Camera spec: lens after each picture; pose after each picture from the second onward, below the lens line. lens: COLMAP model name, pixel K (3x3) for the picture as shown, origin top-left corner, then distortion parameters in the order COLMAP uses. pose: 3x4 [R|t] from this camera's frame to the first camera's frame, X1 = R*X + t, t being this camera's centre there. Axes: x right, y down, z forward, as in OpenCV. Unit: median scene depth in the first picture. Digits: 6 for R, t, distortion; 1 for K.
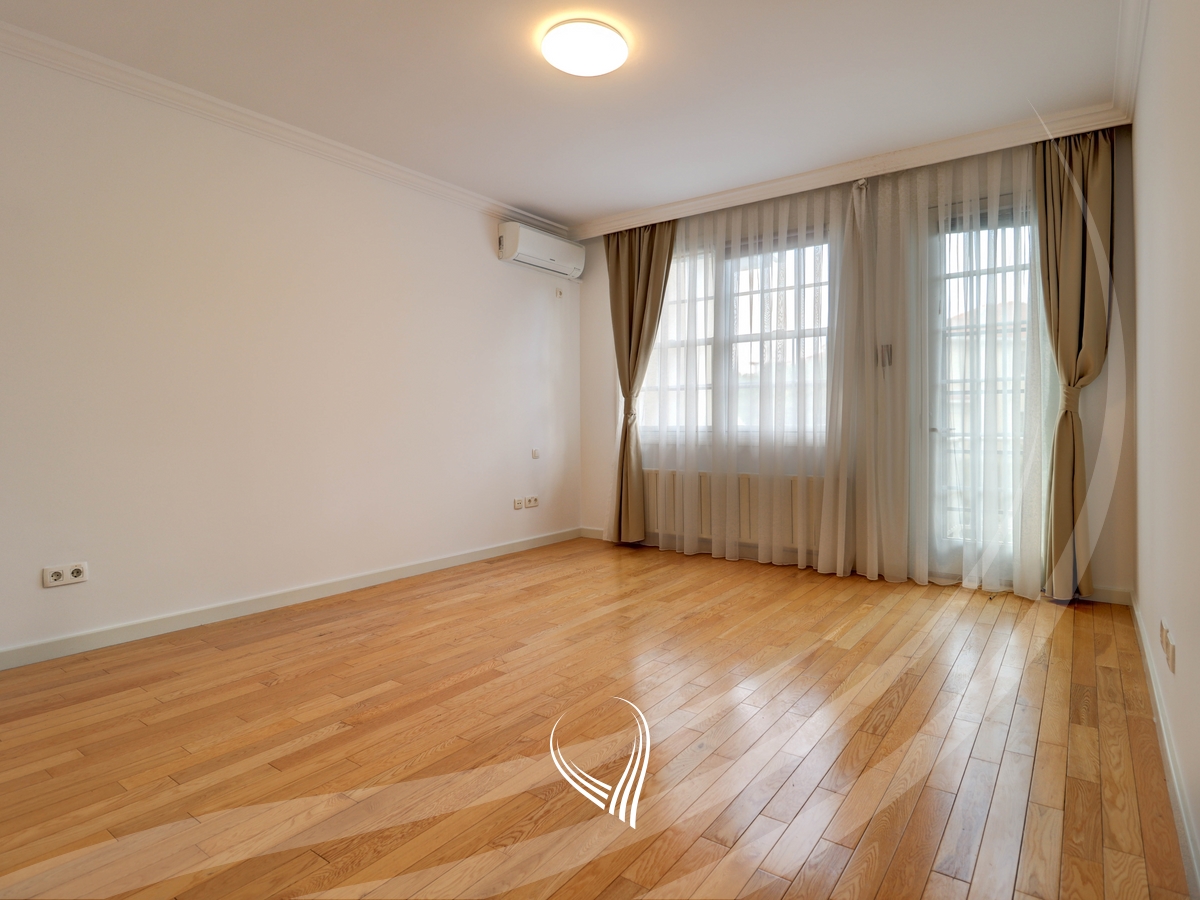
lens RADIAL K [[630.0, 0, 609.8], [0, 630.0, 441.2], [0, 0, 1]] dist [-0.005535, -0.001382]
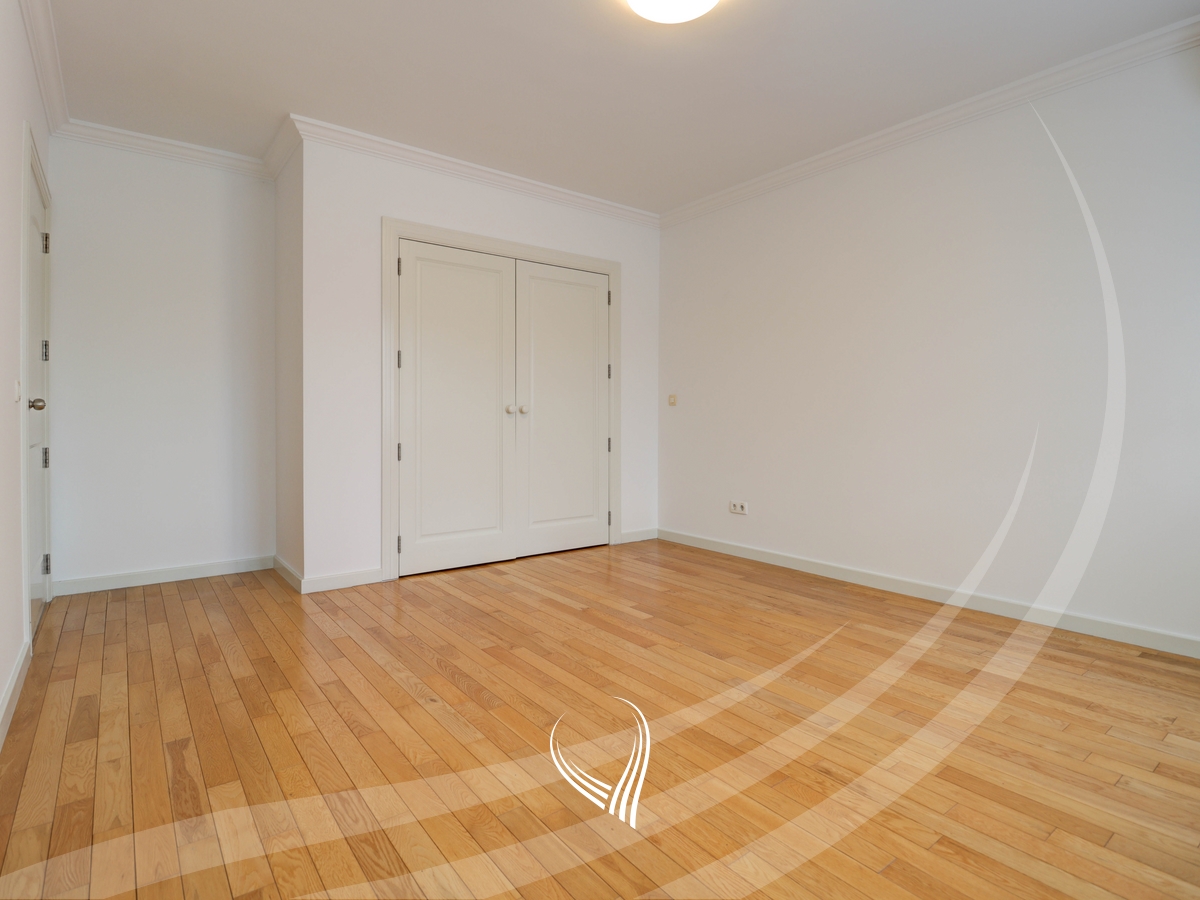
lens RADIAL K [[630.0, 0, 610.3], [0, 630.0, 449.0], [0, 0, 1]] dist [-0.005535, -0.001382]
pose [[-0.275900, 0.047614, -0.960006, 0.783604], [-0.023319, 0.998147, 0.056207, -0.021879], [0.960903, 0.037894, -0.274279, 1.122560]]
